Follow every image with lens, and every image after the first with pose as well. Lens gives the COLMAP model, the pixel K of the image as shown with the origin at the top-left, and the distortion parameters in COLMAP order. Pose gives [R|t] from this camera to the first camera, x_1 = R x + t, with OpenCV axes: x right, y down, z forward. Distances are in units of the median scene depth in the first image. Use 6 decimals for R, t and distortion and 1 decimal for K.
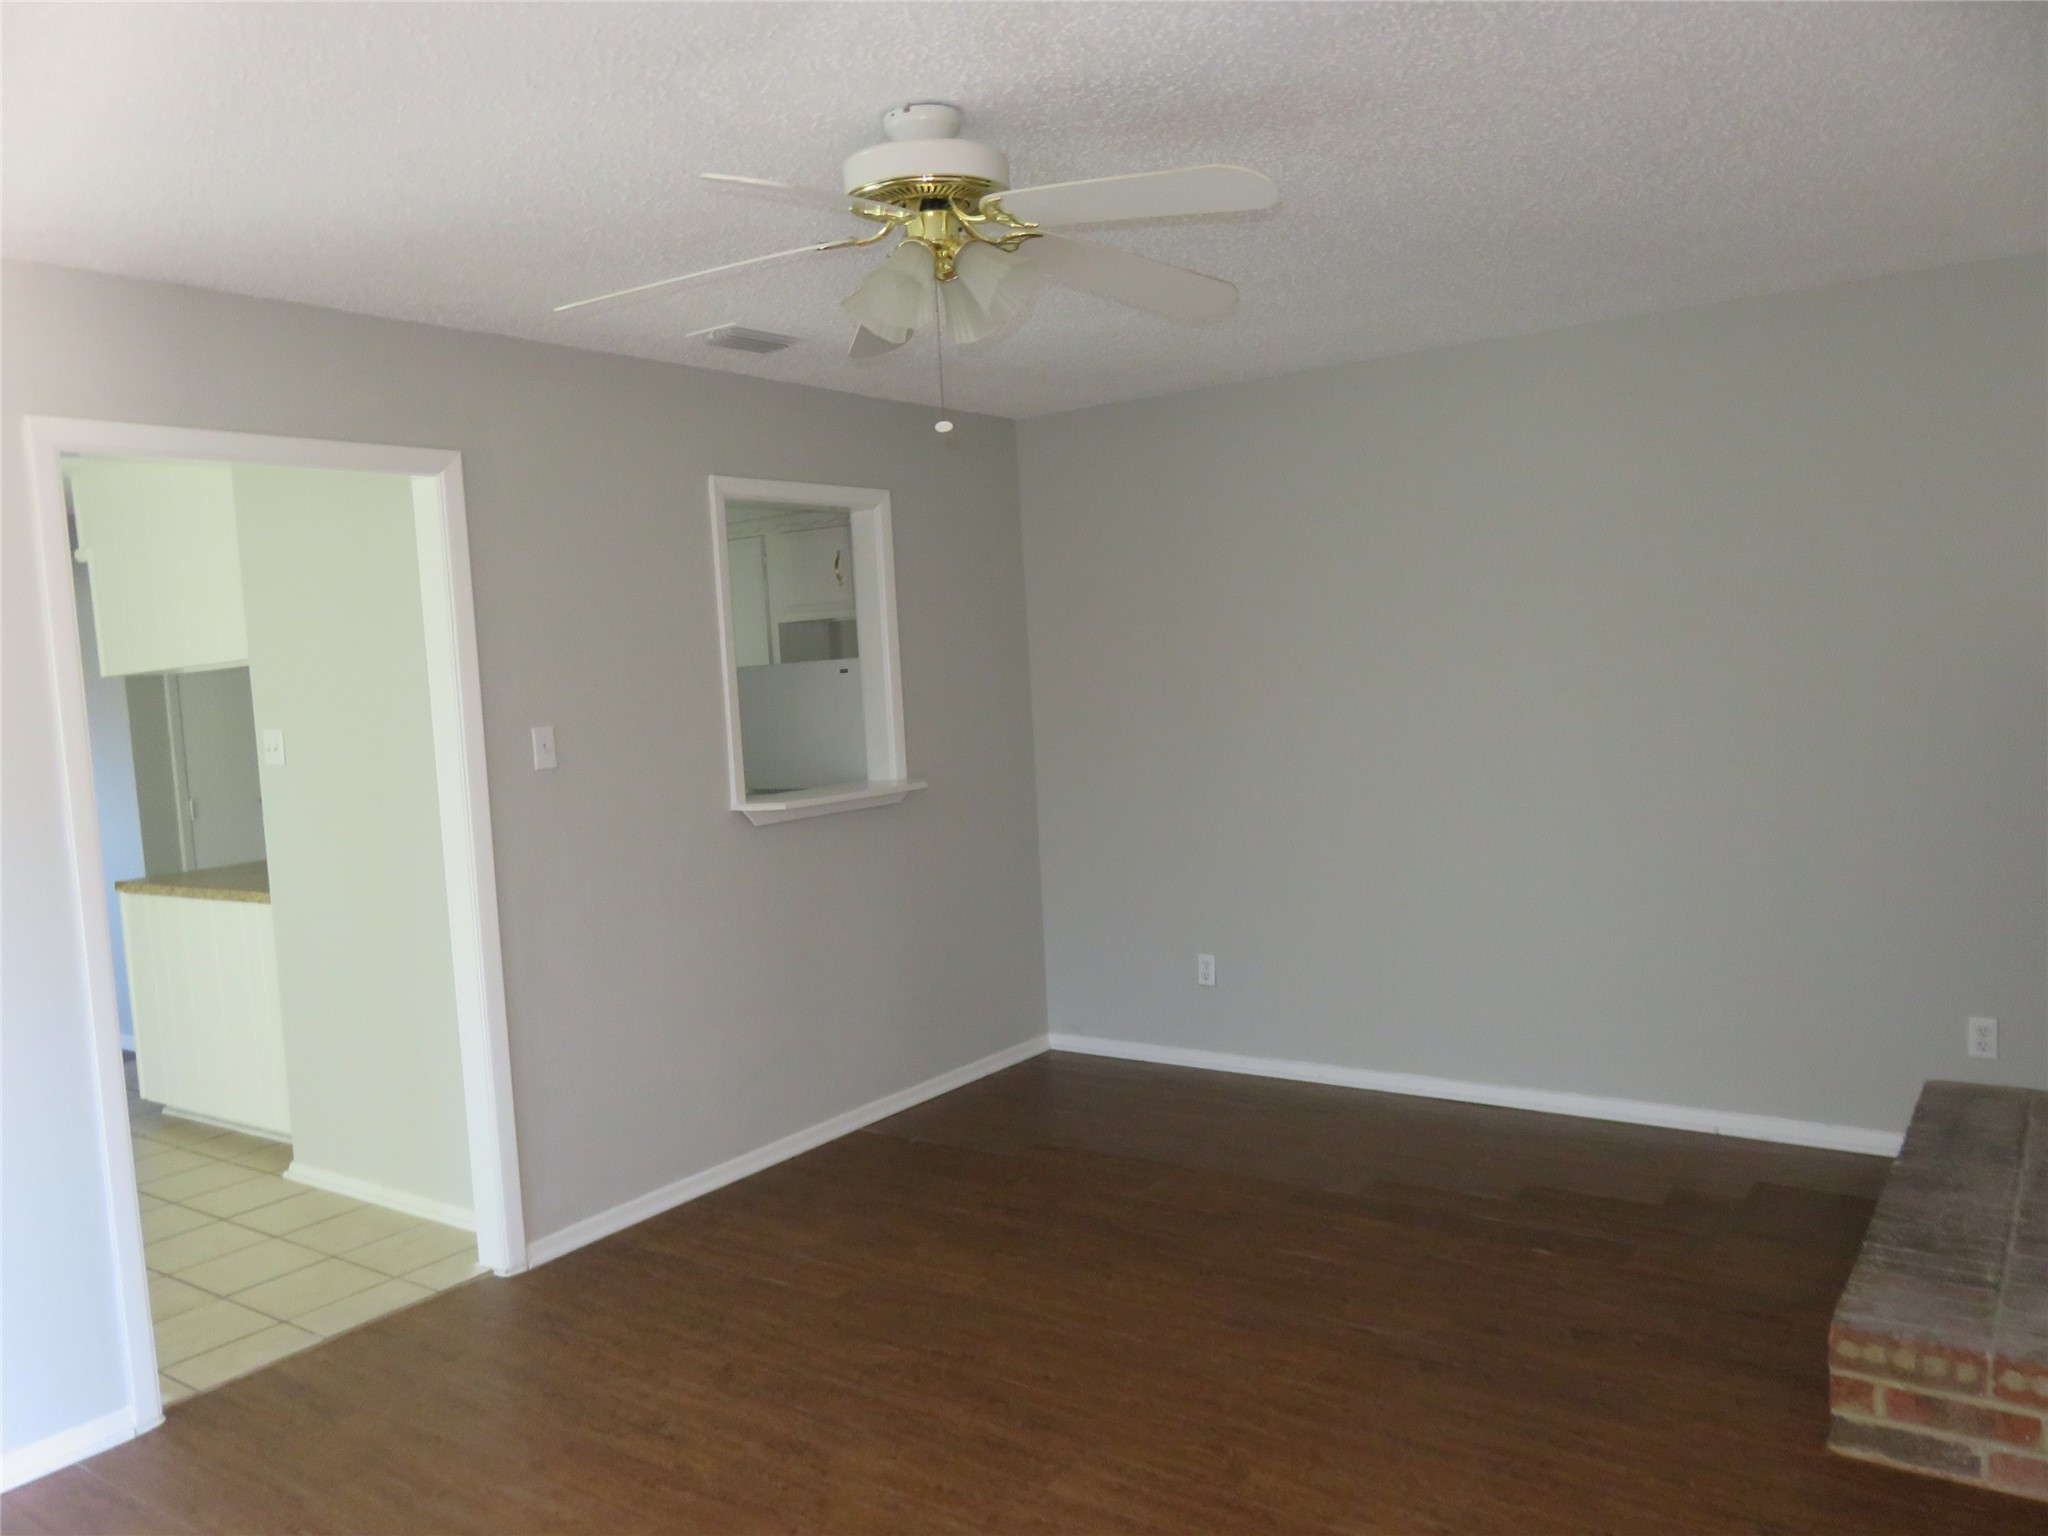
lens RADIAL K [[1533.5, 0, 1024.0], [0, 1533.5, 768.0], [0, 0, 1]] dist [-0.003262, -0.000999]
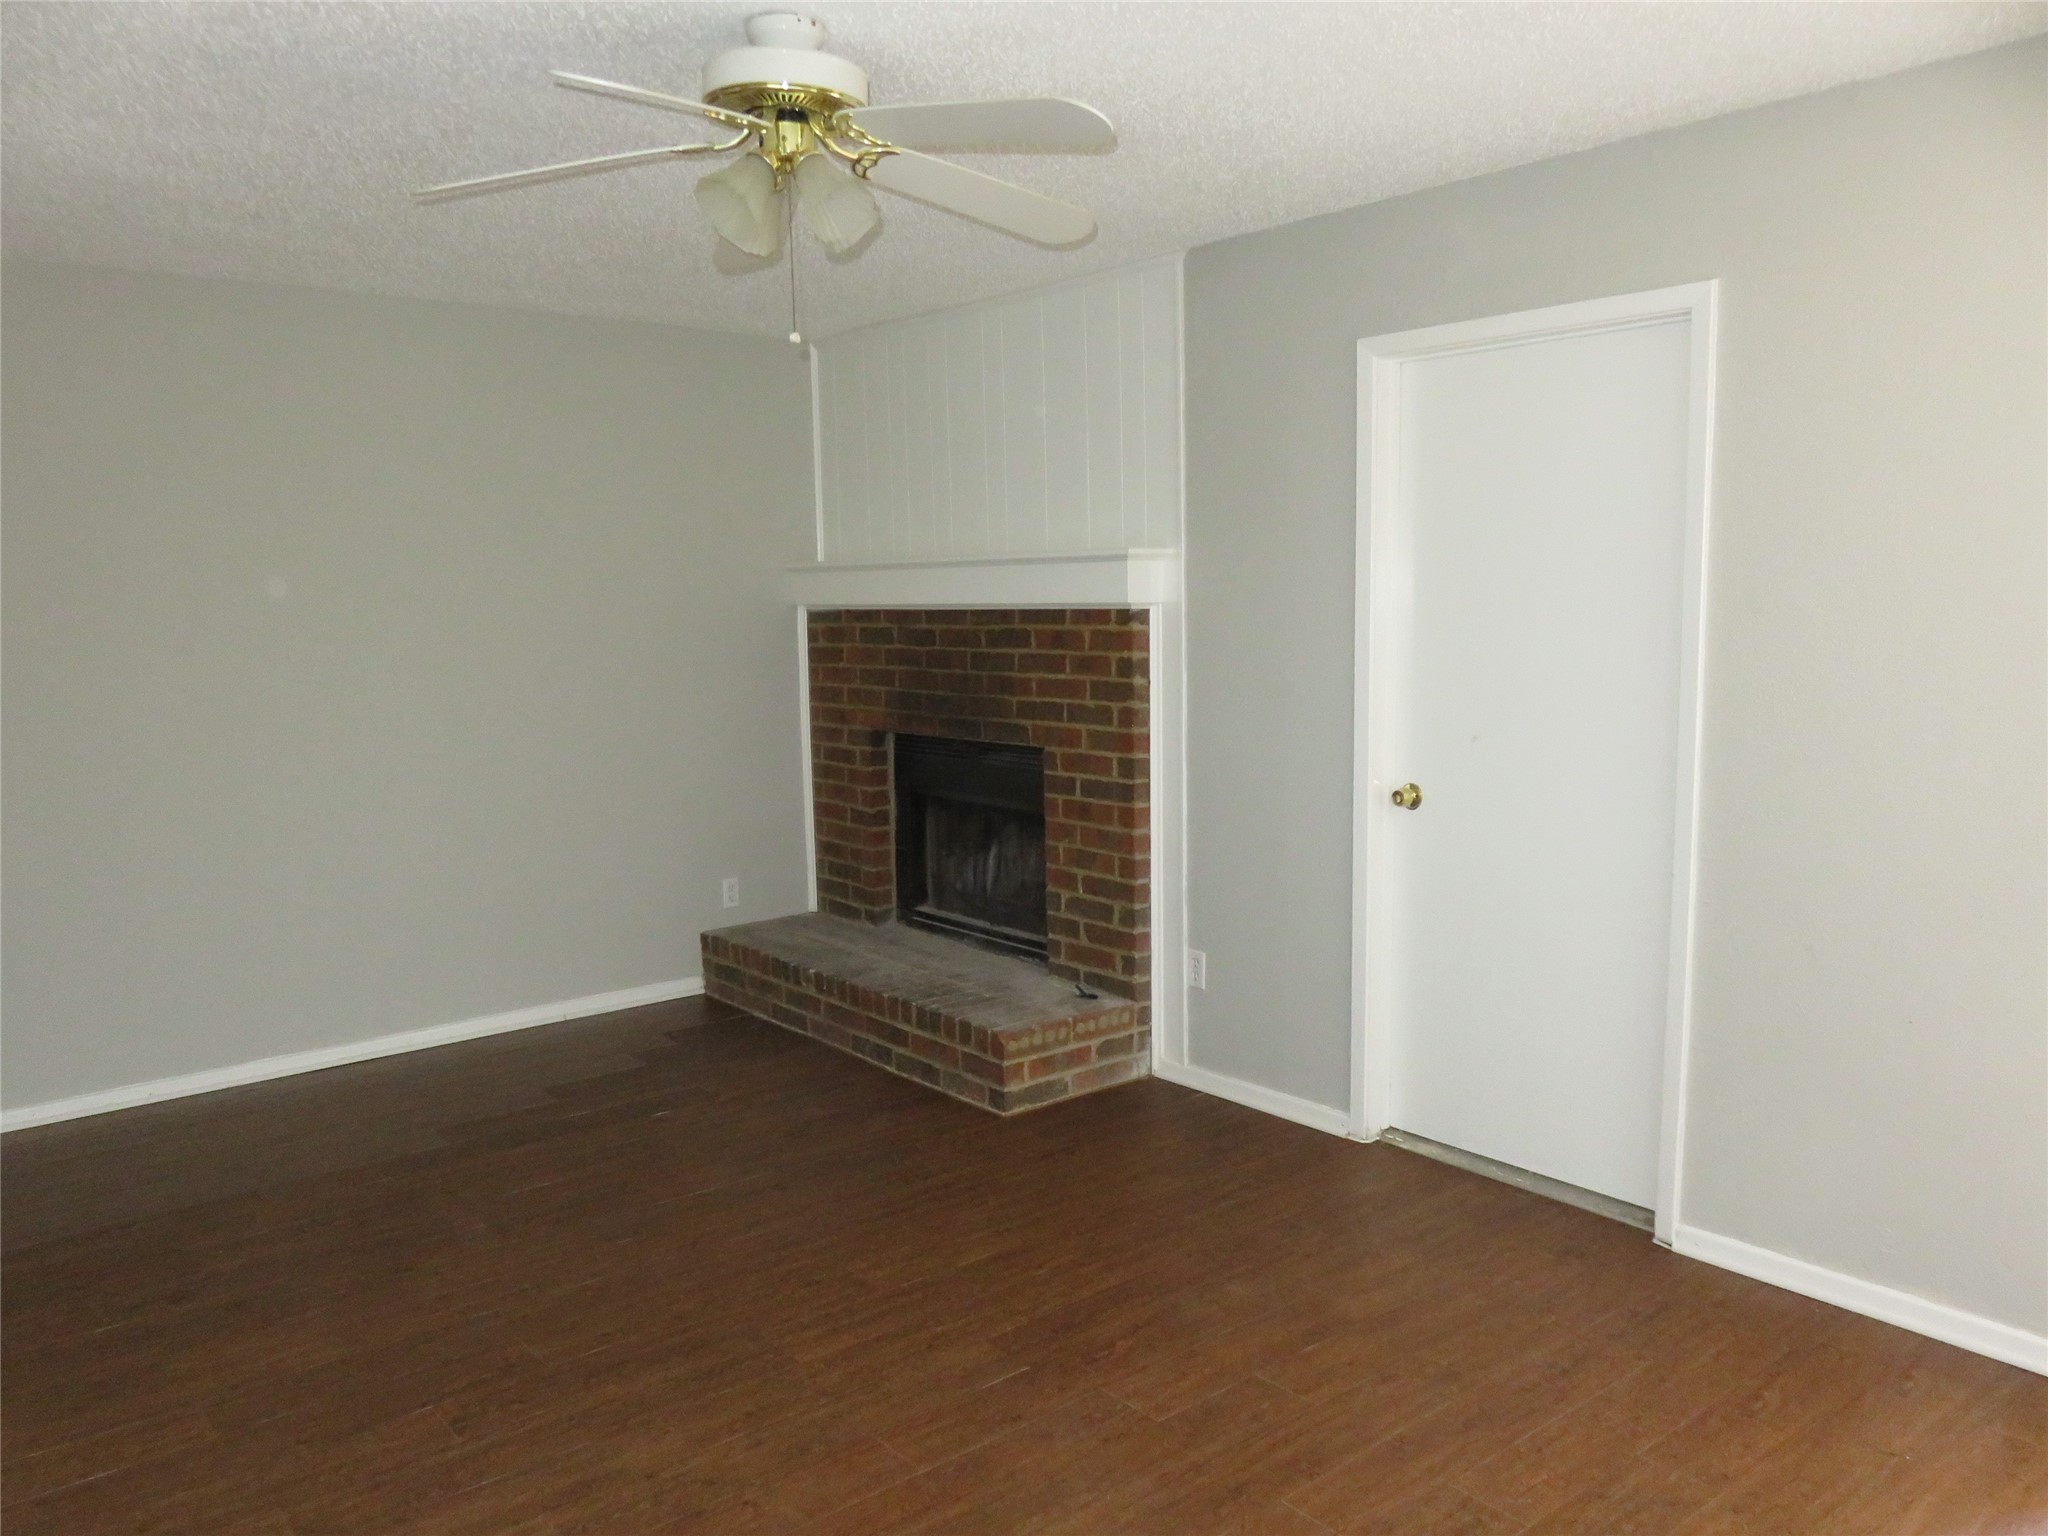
lens RADIAL K [[1533.5, 0, 1024.0], [0, 1533.5, 768.0], [0, 0, 1]] dist [-0.003262, -0.000999]
pose [[0.269961, -0.067729, 0.960486, -0.862797], [0.071756, 0.996164, 0.050077, 0.019377], [-0.960194, 0.055401, 0.273785, 0.503572]]
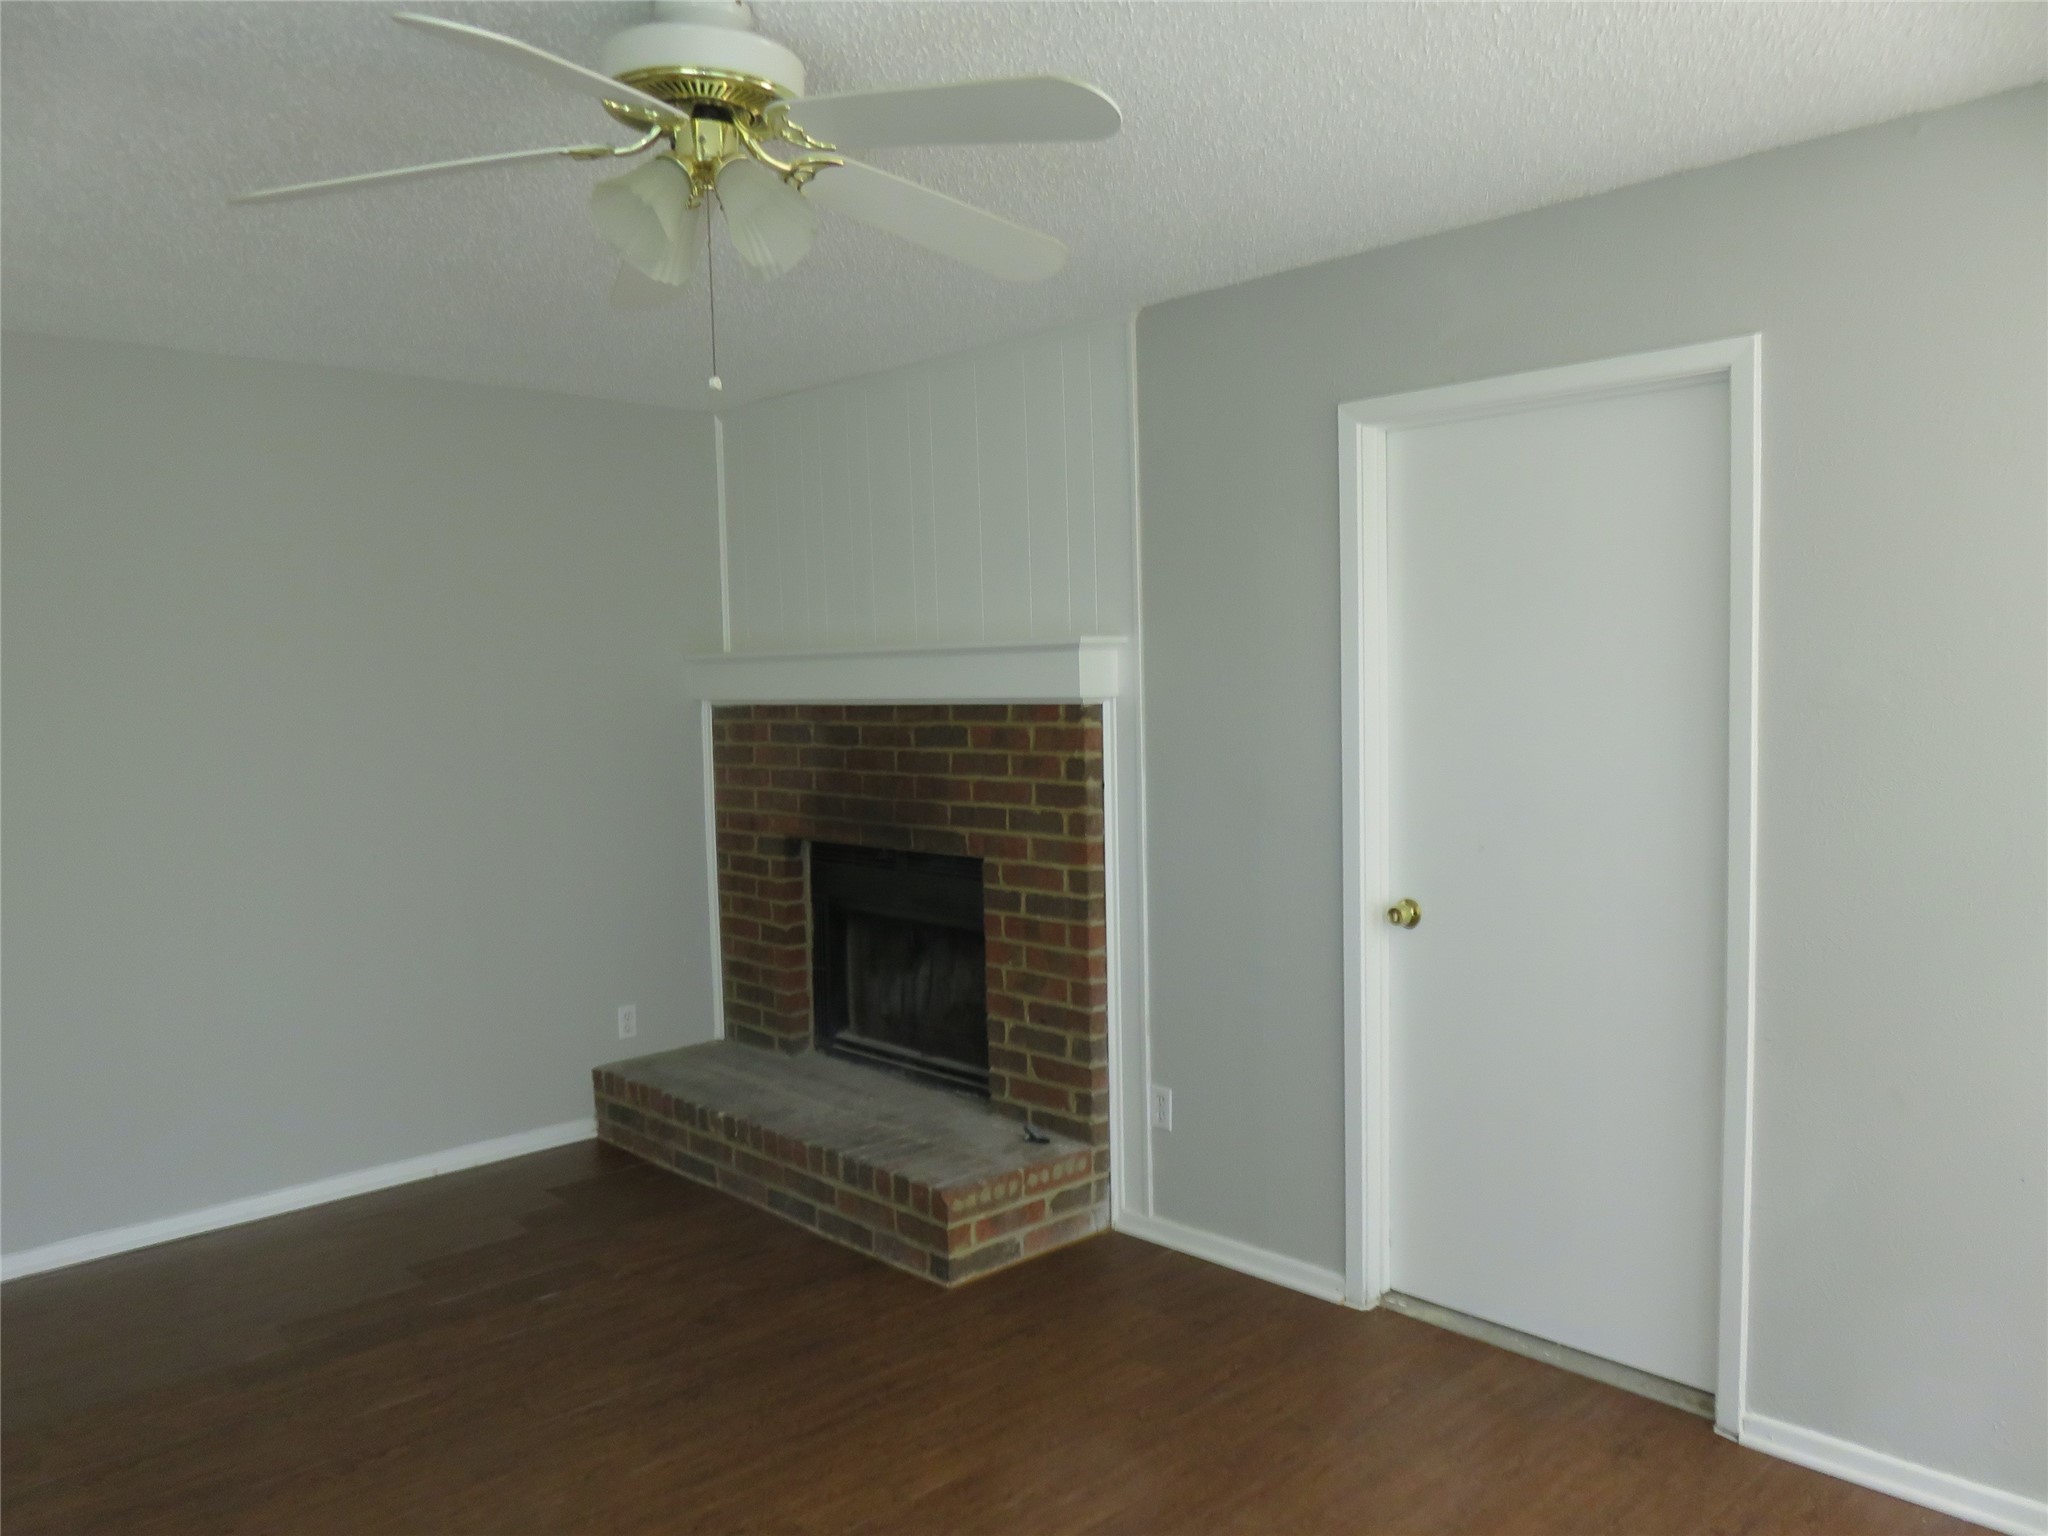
lens RADIAL K [[1533.5, 0, 1024.0], [0, 1533.5, 768.0], [0, 0, 1]] dist [-0.003262, -0.000999]
pose [[0.203295, -0.017091, 0.978968, -0.710851], [0.082605, 0.996582, 0.000244, -0.001384], [-0.975627, 0.080818, 0.204012, 0.584703]]
